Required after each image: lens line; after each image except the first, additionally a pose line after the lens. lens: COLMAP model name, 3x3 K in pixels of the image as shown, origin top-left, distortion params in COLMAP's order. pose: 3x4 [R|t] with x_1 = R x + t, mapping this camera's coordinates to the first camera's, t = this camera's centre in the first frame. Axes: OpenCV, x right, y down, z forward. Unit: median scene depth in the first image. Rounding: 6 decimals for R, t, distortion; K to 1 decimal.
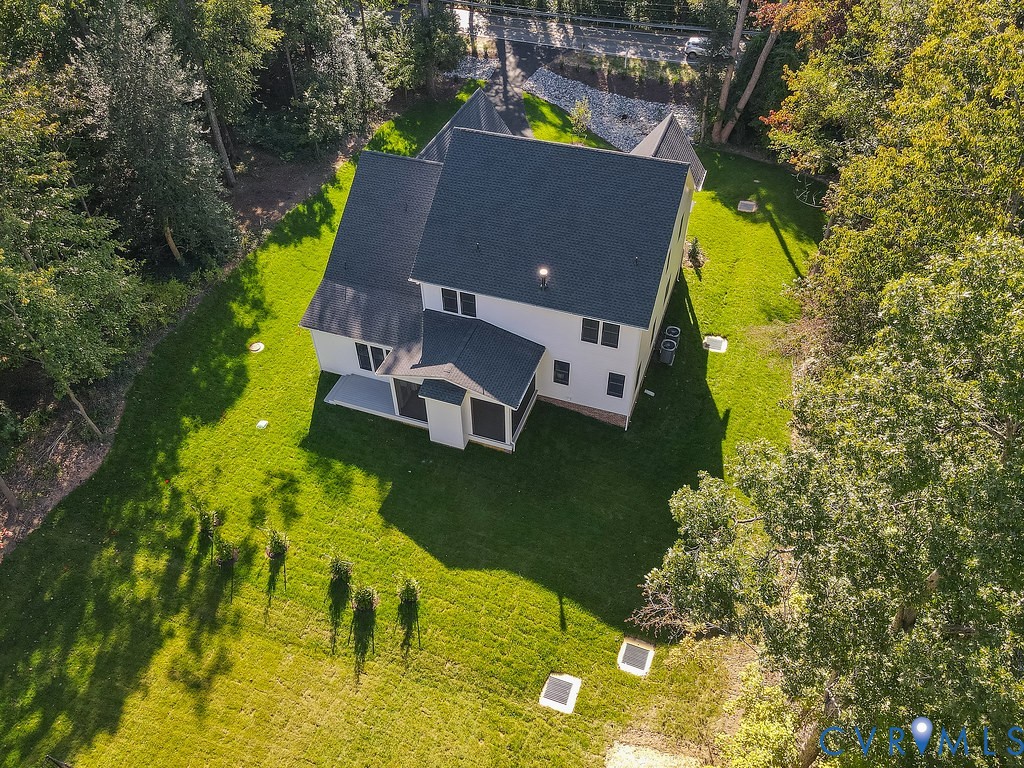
lens RADIAL K [[749.0, 0, 511.5], [0, 749.0, 383.2], [0, 0, 1]] dist [0.025720, 0.000306]
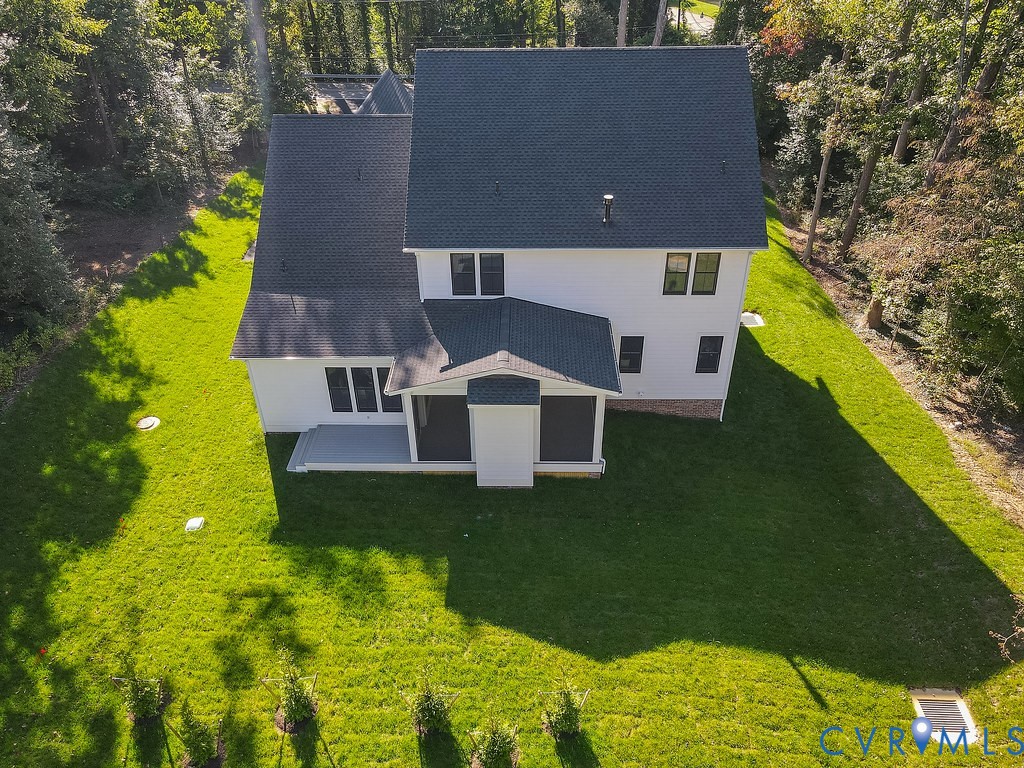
lens RADIAL K [[749.0, 0, 513.5], [0, 749.0, 384.8], [0, 0, 1]] dist [0.025720, 0.000306]
pose [[0.948572, -0.177586, 0.262058, -0.233092], [0.221573, 0.963697, -0.148972, 0.095473], [-0.226089, 0.199375, 0.953485, 0.355020]]
